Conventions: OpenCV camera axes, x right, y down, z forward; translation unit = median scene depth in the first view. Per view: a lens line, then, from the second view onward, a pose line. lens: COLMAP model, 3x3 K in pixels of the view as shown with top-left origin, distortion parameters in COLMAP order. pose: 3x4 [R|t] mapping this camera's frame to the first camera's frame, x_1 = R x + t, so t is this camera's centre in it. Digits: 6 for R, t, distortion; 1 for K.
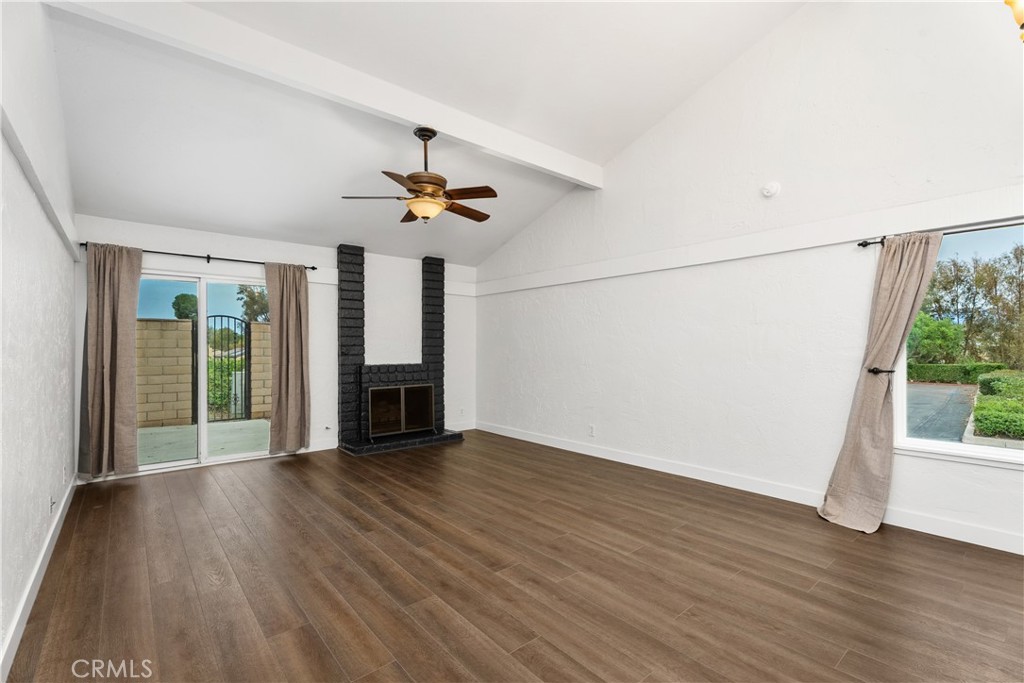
lens RADIAL K [[455.9, 0, 512.0], [0, 455.9, 348.1], [0, 0, 1]] dist [-0.000783, -0.000056]
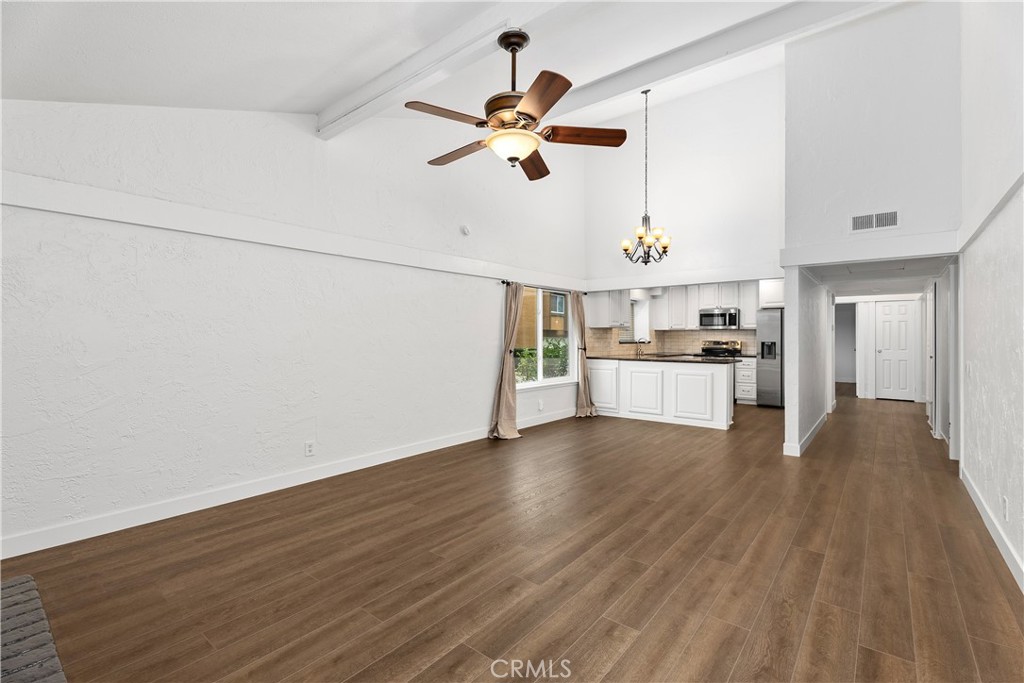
lens RADIAL K [[458.7, 0, 513.1], [0, 458.7, 340.9], [0, 0, 1]] dist [-0.001018, -0.000571]
pose [[-0.189632, -0.004144, 0.981847, -0.634622], [0.001024, 0.999990, 0.004419, -0.001367], [-0.981855, 0.001844, -0.189625, 0.811273]]
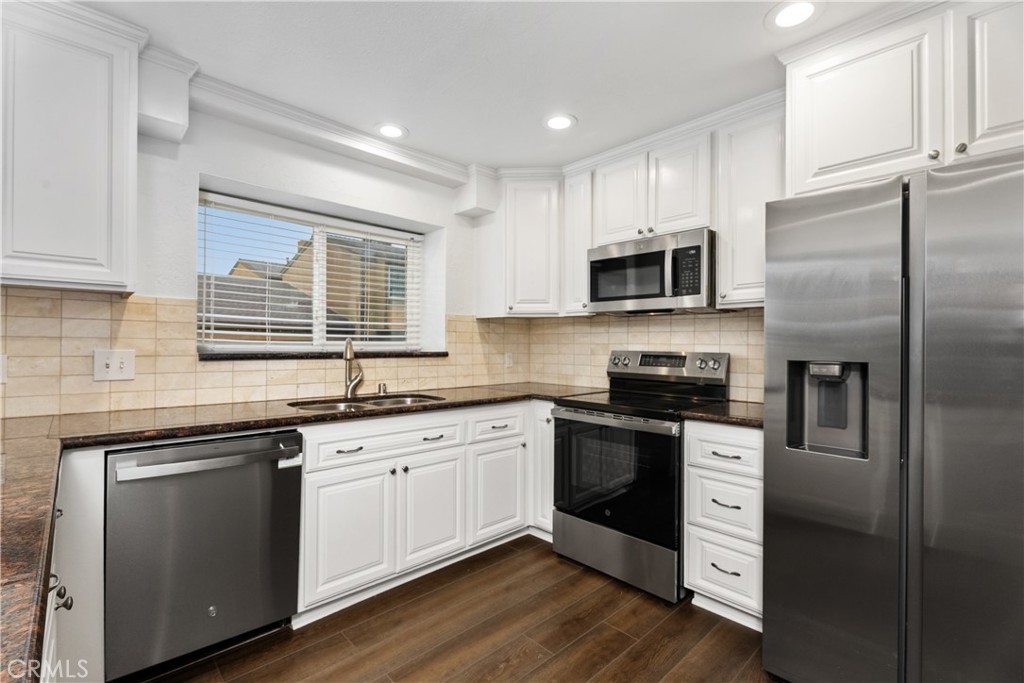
lens RADIAL K [[458.7, 0, 513.1], [0, 458.7, 340.9], [0, 0, 1]] dist [-0.001018, -0.000571]
pose [[-0.061390, 0.009320, 0.998070, 0.462428], [-0.004418, 0.999944, -0.009609, 0.000269], [-0.998104, -0.004999, -0.061346, -0.129290]]
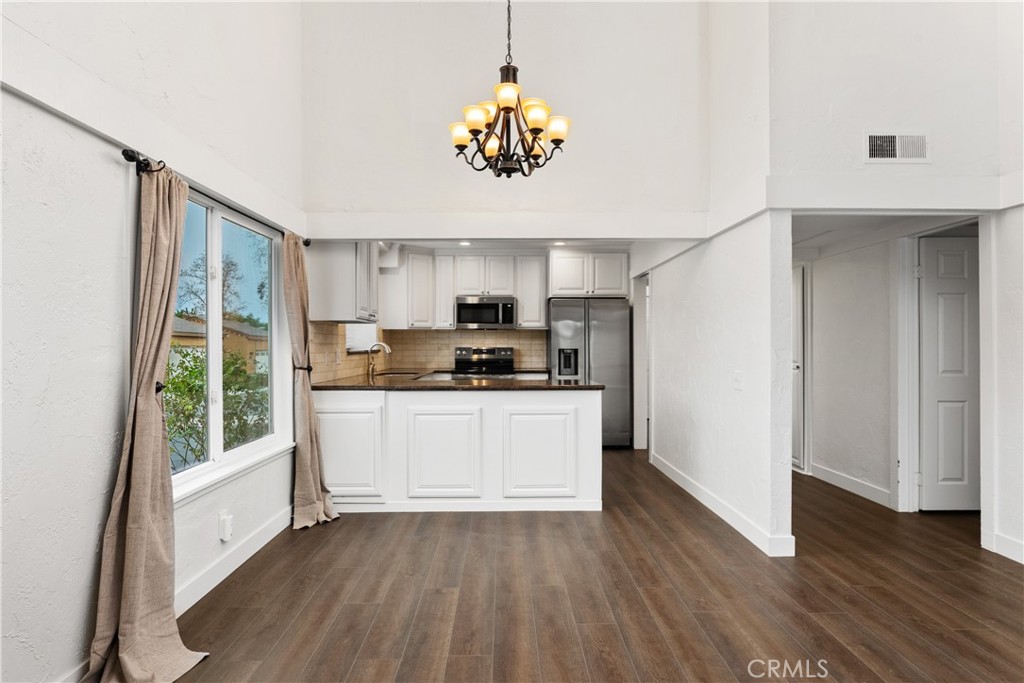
lens RADIAL K [[609.2, 0, 512.0], [0, 609.2, 341.5], [0, 0, 1]] dist [-0.004144, -0.001115]
pose [[-0.775666, 0.007179, 0.631103, -0.019913], [0.005809, 0.999974, -0.004235, -0.001036], [-0.631117, 0.000381, -0.775687, 0.790790]]
